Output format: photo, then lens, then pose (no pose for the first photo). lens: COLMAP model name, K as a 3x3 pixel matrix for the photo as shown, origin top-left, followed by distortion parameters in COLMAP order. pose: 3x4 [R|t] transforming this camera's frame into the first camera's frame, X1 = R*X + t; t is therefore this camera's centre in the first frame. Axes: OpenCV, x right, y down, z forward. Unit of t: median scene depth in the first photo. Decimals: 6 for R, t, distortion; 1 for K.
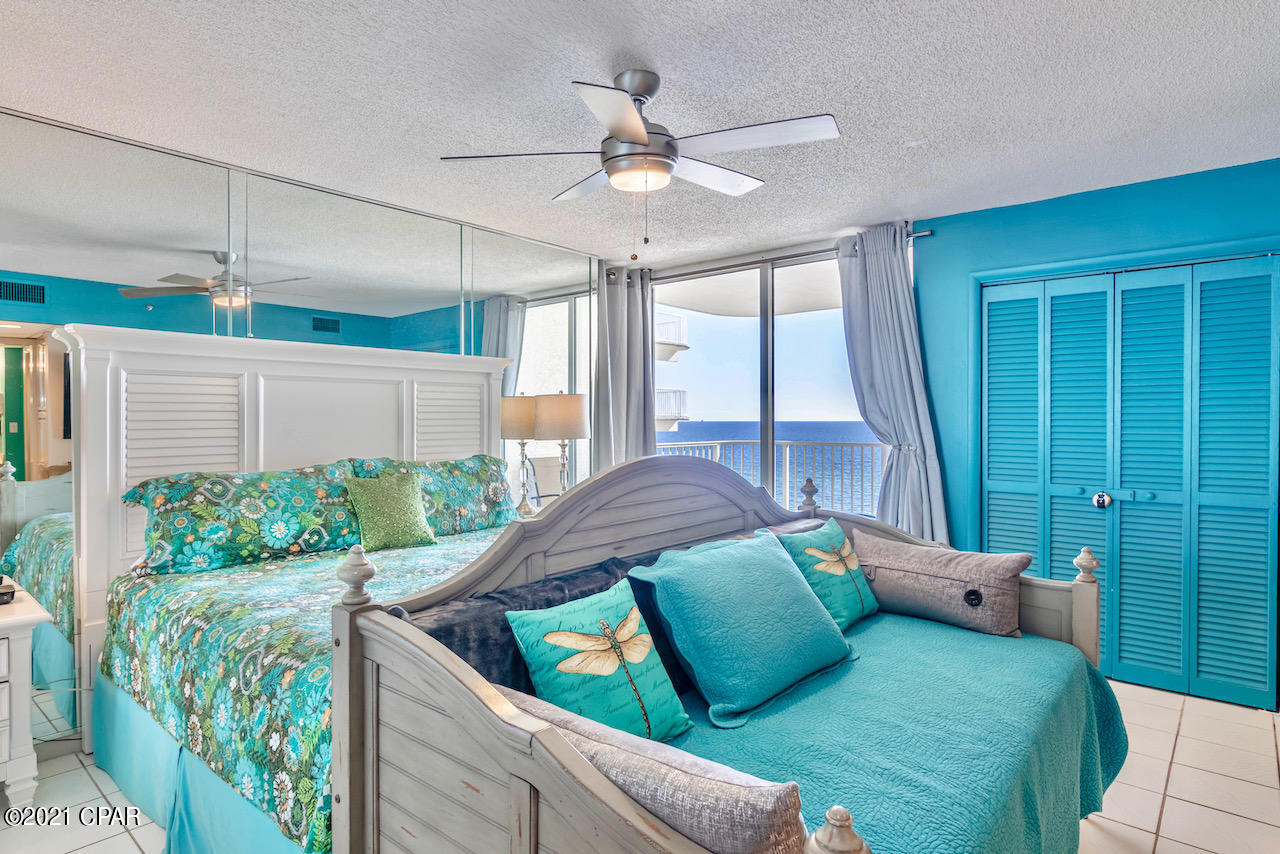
lens RADIAL K [[716.6, 0, 640.0], [0, 716.6, 427.0], [0, 0, 1]] dist [0.000885, 0.000063]
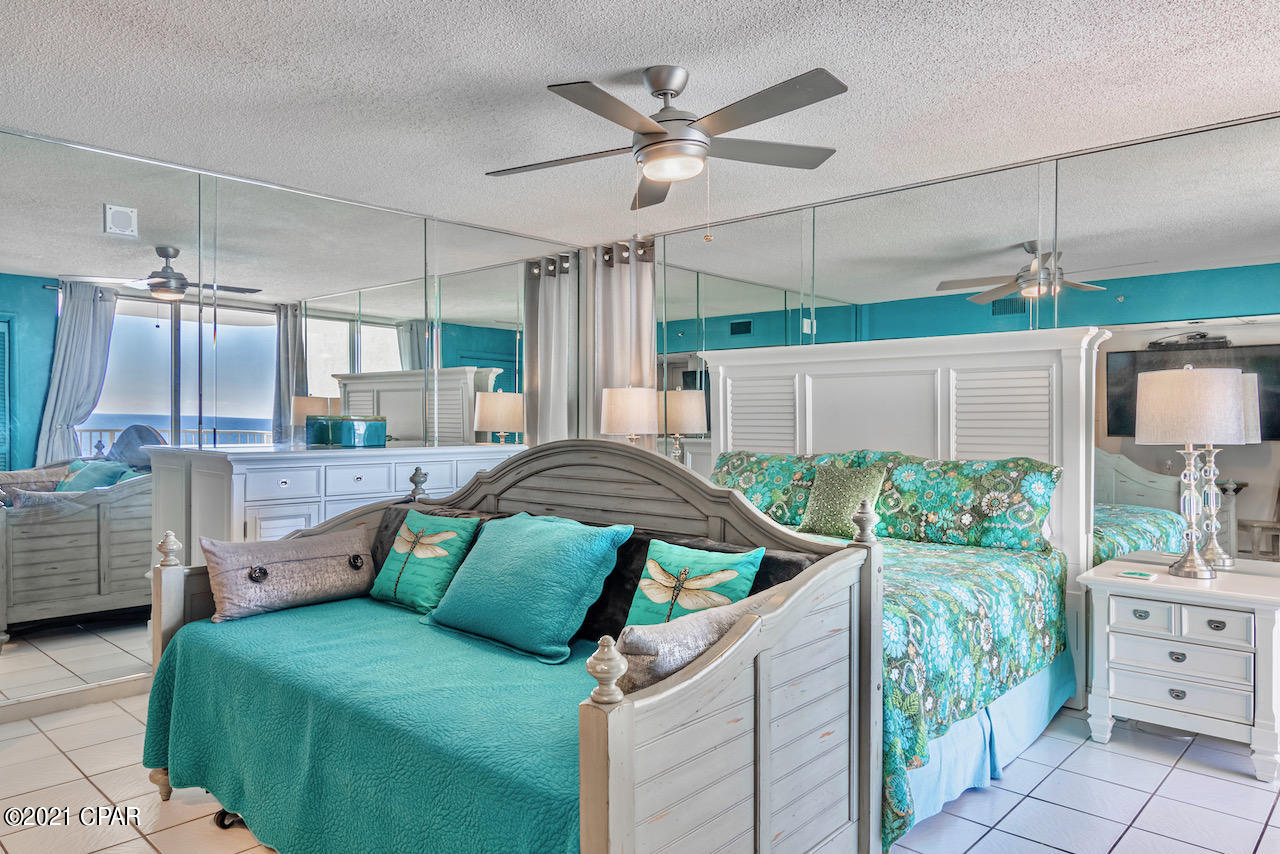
lens RADIAL K [[829.8, 0, 640.0], [0, 829.8, 427.0], [0, 0, 1]] dist [0.000244, 0.000109]
pose [[-0.047119, 0.019736, -0.998694, 0.837921], [-0.007740, 0.999768, 0.020123, -0.010981], [0.998859, 0.008678, -0.046955, 0.746361]]
